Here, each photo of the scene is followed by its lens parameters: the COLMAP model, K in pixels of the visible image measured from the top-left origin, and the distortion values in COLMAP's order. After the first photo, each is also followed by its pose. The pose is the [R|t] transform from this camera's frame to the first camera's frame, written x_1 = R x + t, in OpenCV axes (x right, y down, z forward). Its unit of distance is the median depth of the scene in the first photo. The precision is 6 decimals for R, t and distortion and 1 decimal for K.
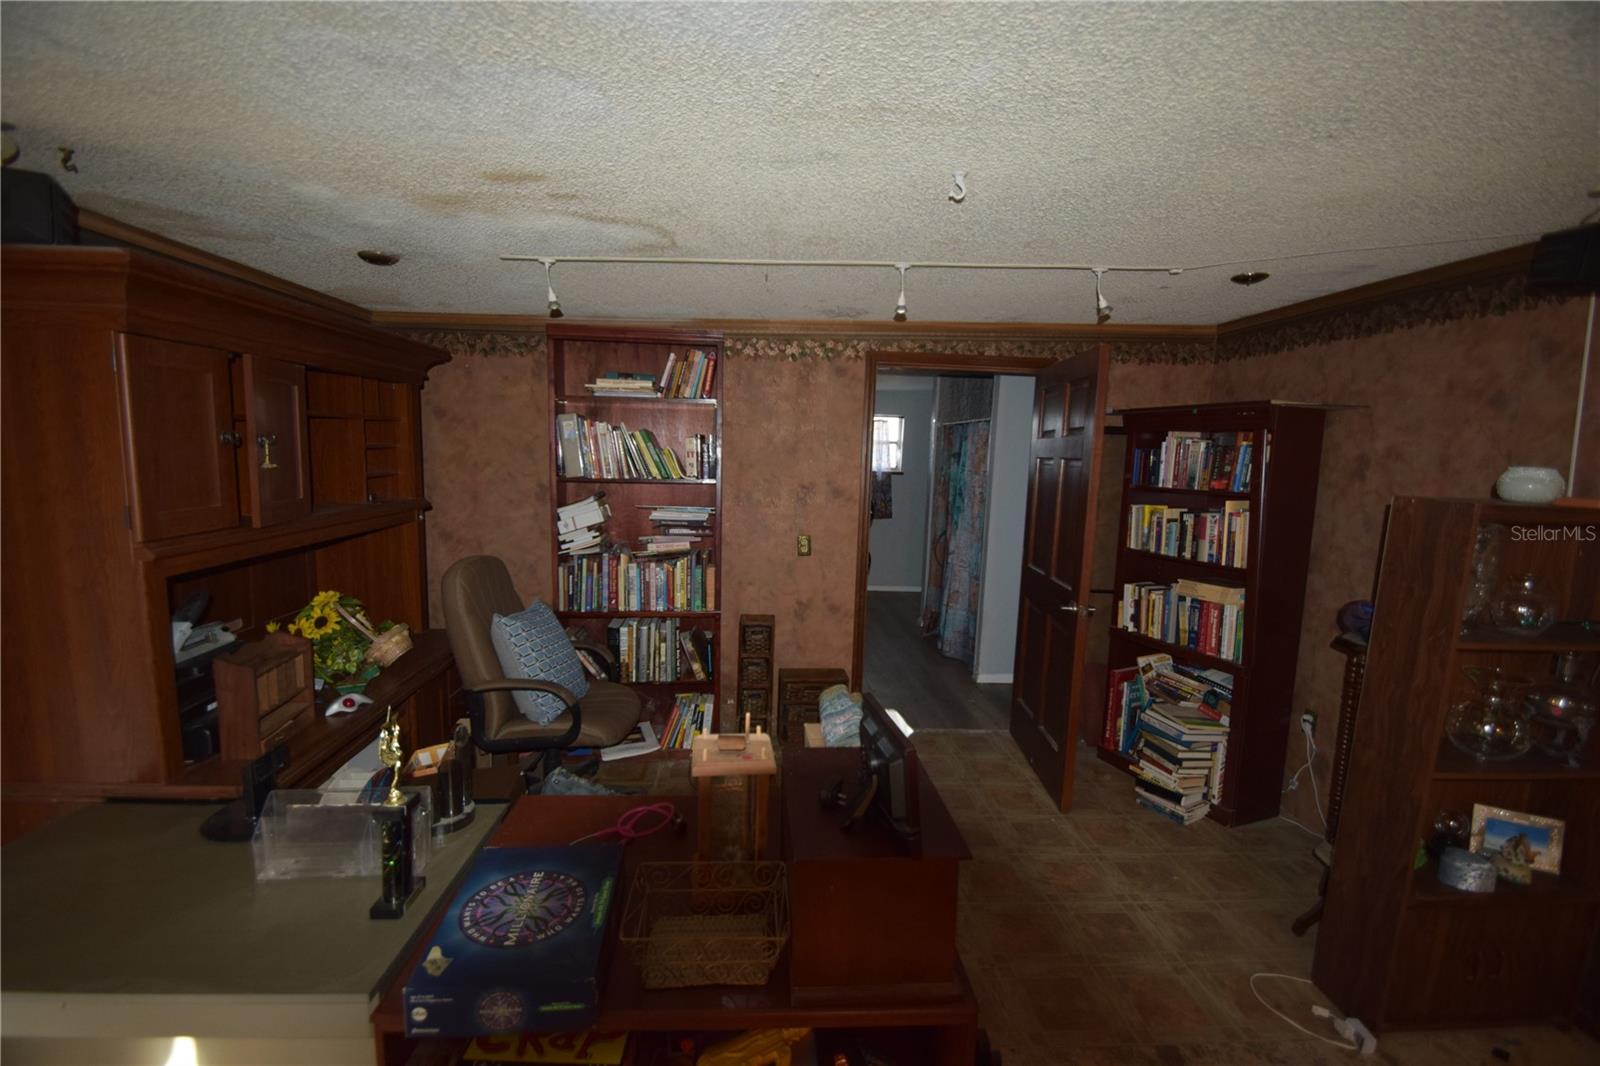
lens RADIAL K [[701.7, 0, 798.1], [0, 701.7, 531.2], [0, 0, 1]] dist [0.007992, -0.011926]
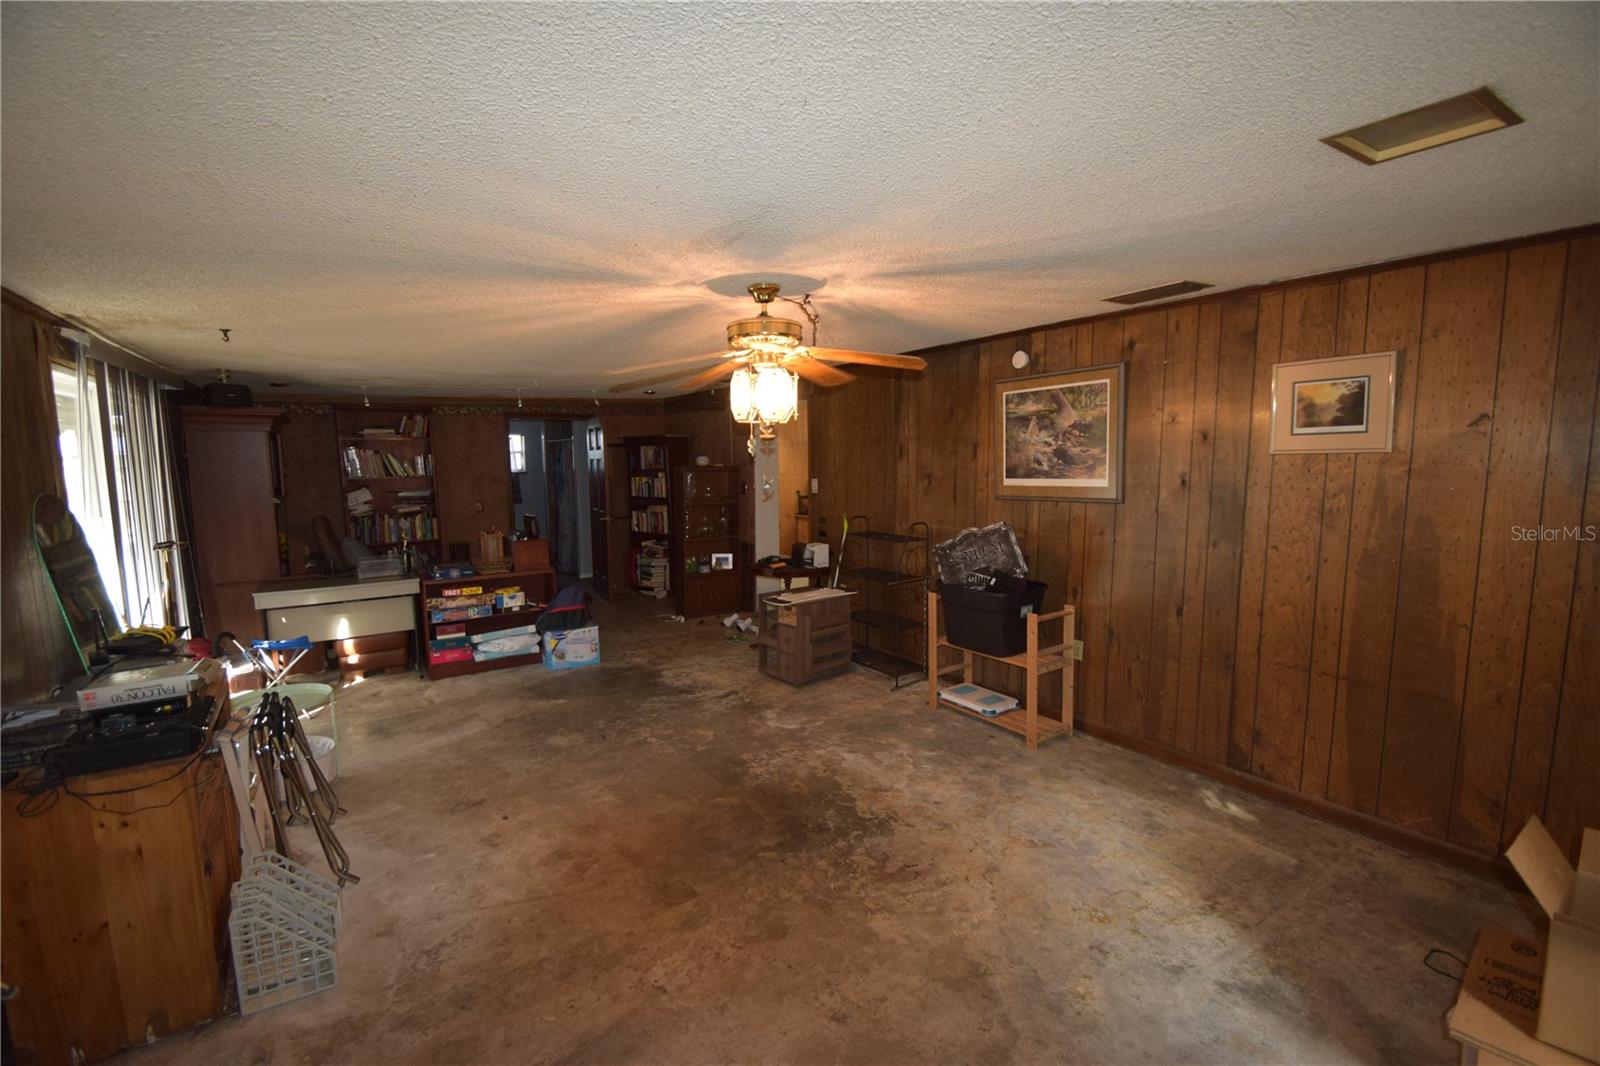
lens RADIAL K [[701.7, 0, 796.7], [0, 701.7, 531.7], [0, 0, 1]] dist [0.007992, -0.011926]
pose [[0.869623, -0.091434, 0.485176, -0.204408], [0.093599, 0.995413, 0.019826, 0.151947], [-0.484763, 0.028171, 0.874192, -1.346878]]
